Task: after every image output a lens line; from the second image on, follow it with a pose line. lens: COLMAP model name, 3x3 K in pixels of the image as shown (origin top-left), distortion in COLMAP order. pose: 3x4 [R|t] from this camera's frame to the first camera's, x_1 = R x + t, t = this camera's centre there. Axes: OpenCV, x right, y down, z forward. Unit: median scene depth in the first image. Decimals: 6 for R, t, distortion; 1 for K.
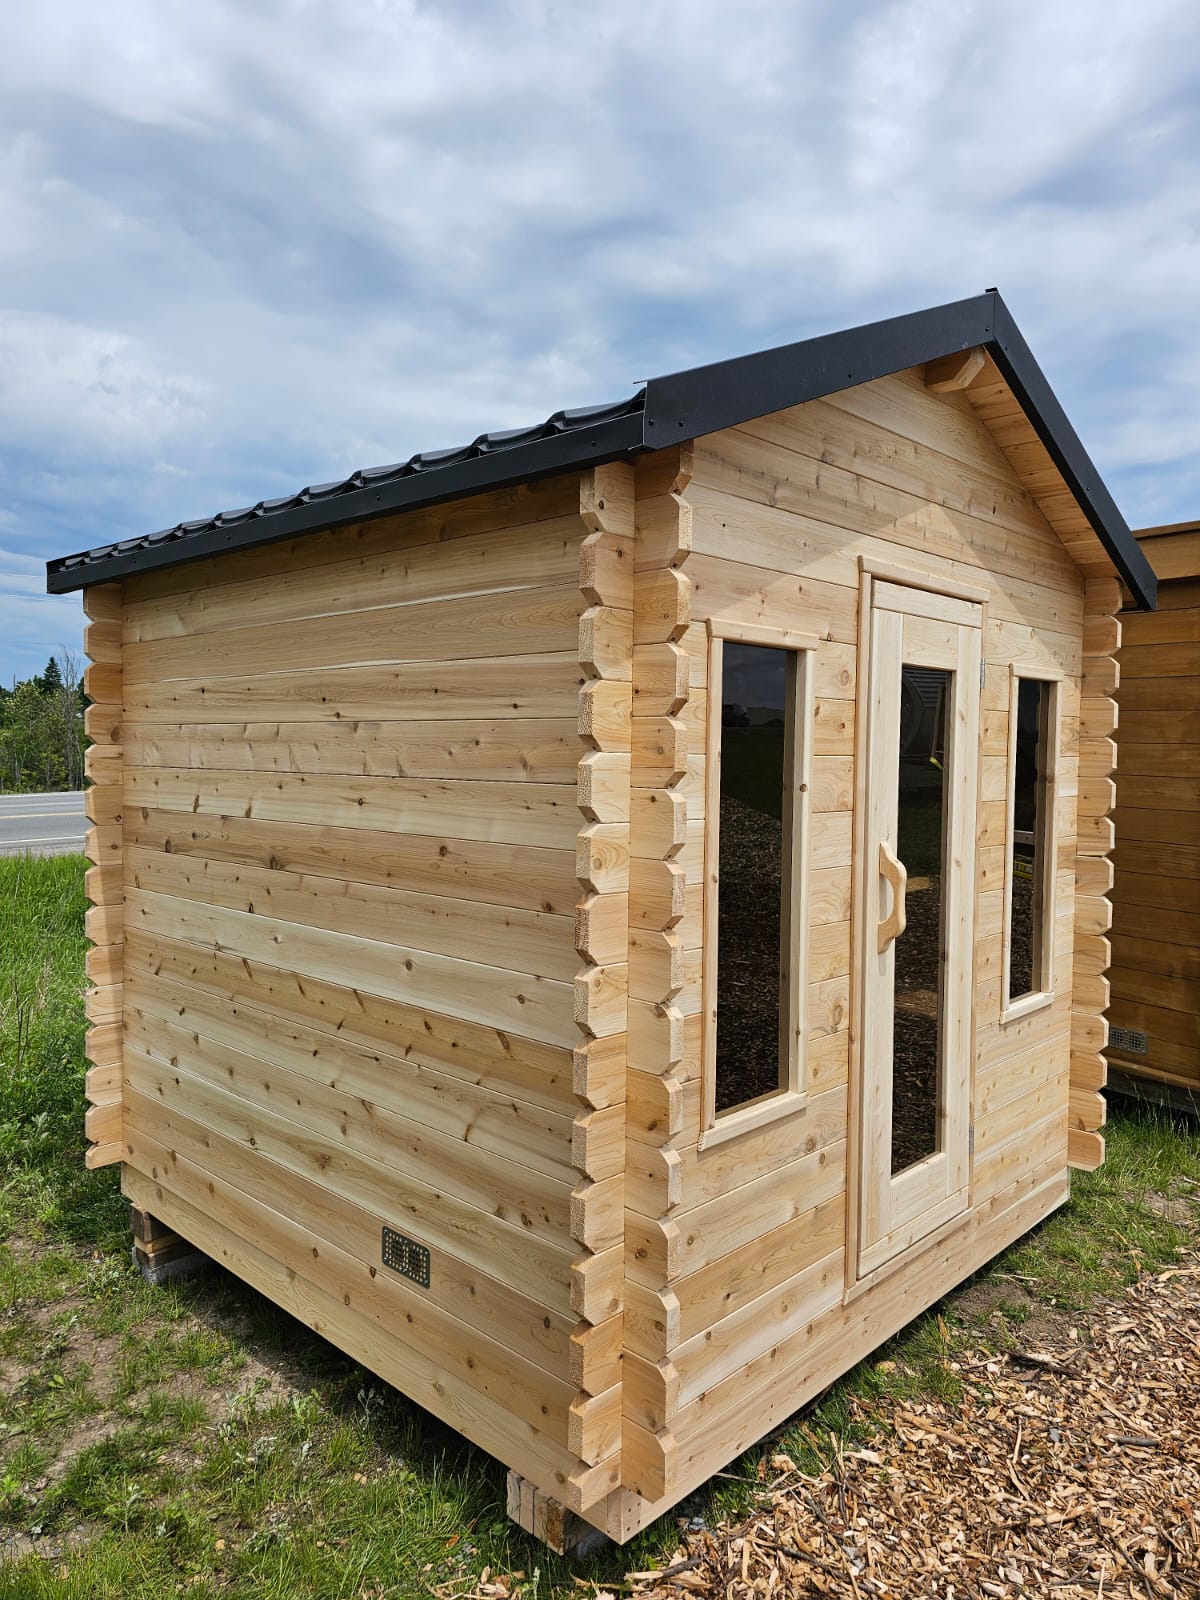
lens RADIAL K [[1075.6, 0, 613.0], [0, 1075.6, 799.6], [0, 0, 1]] dist [0.043988, -0.034146]
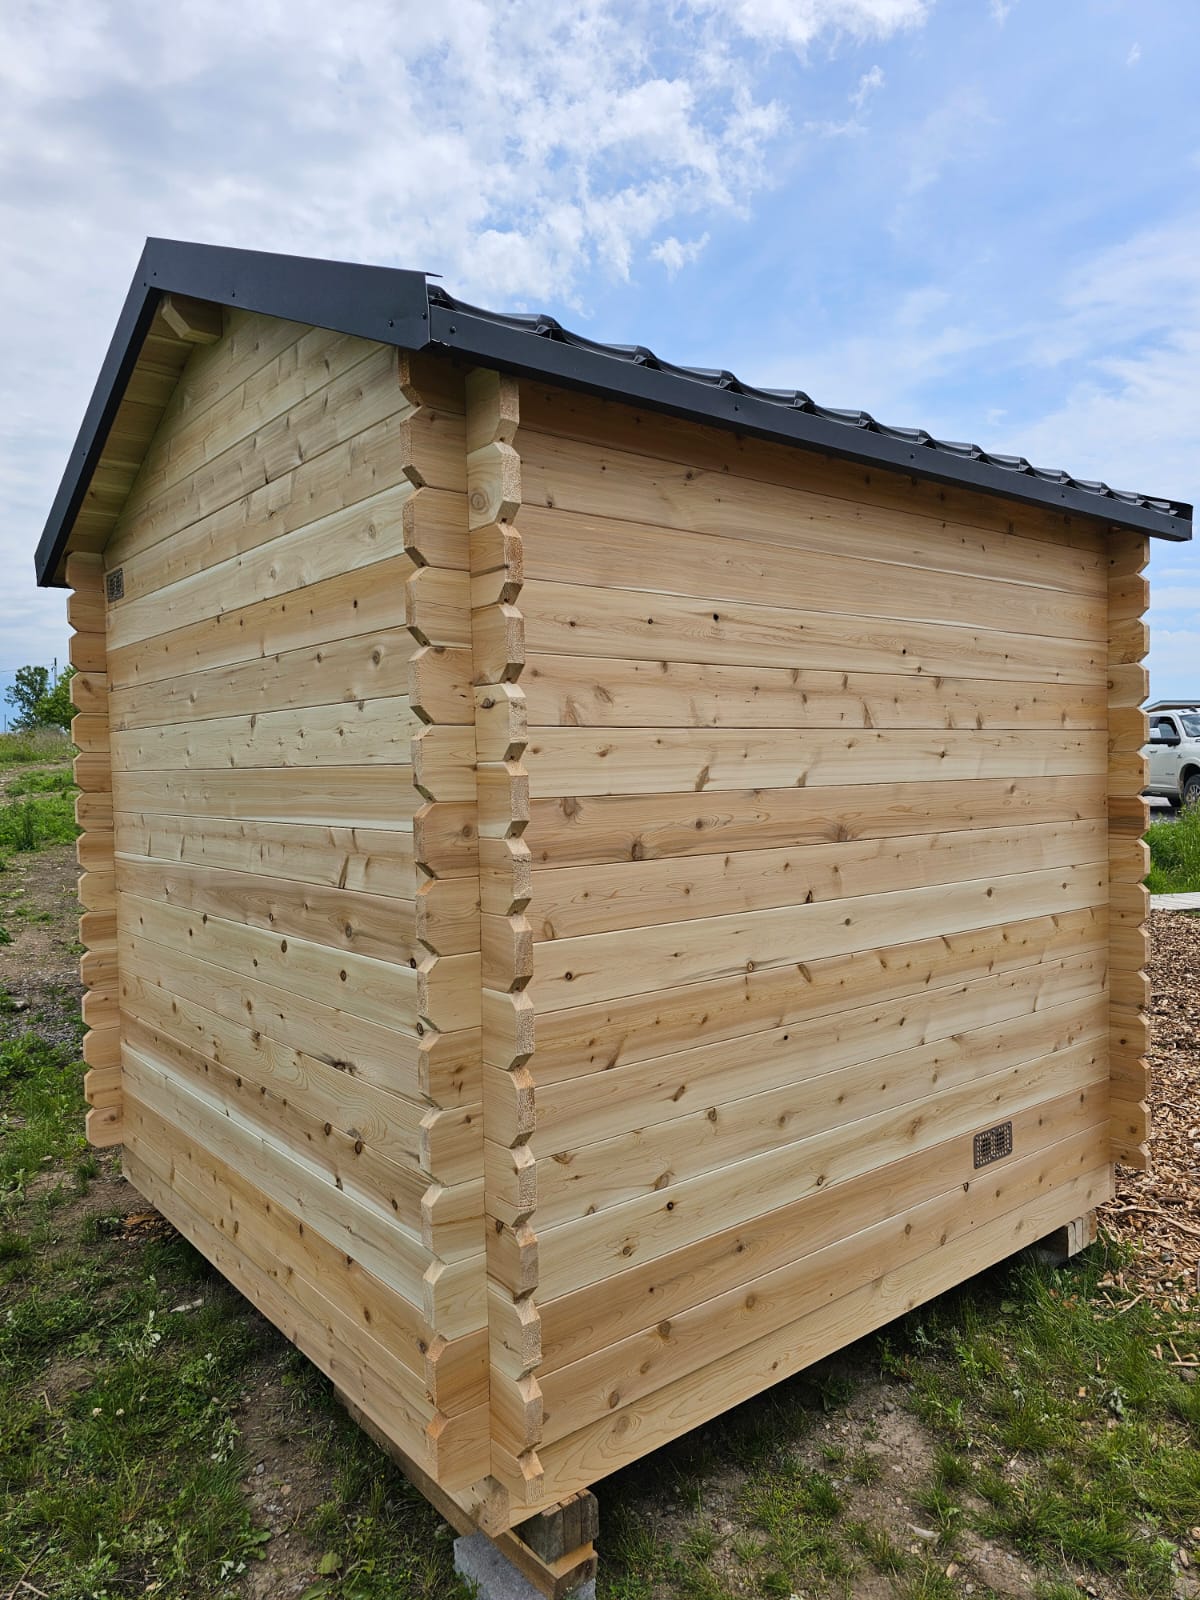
lens RADIAL K [[1075.6, 0, 597.1], [0, 1075.6, 798.5], [0, 0, 1]] dist [0.043988, -0.034146]
pose [[0.132901, -0.052533, 0.989736, -1.221565], [0.060508, 0.997162, 0.044802, -0.020875], [-0.989281, 0.053932, 0.135703, 1.104654]]
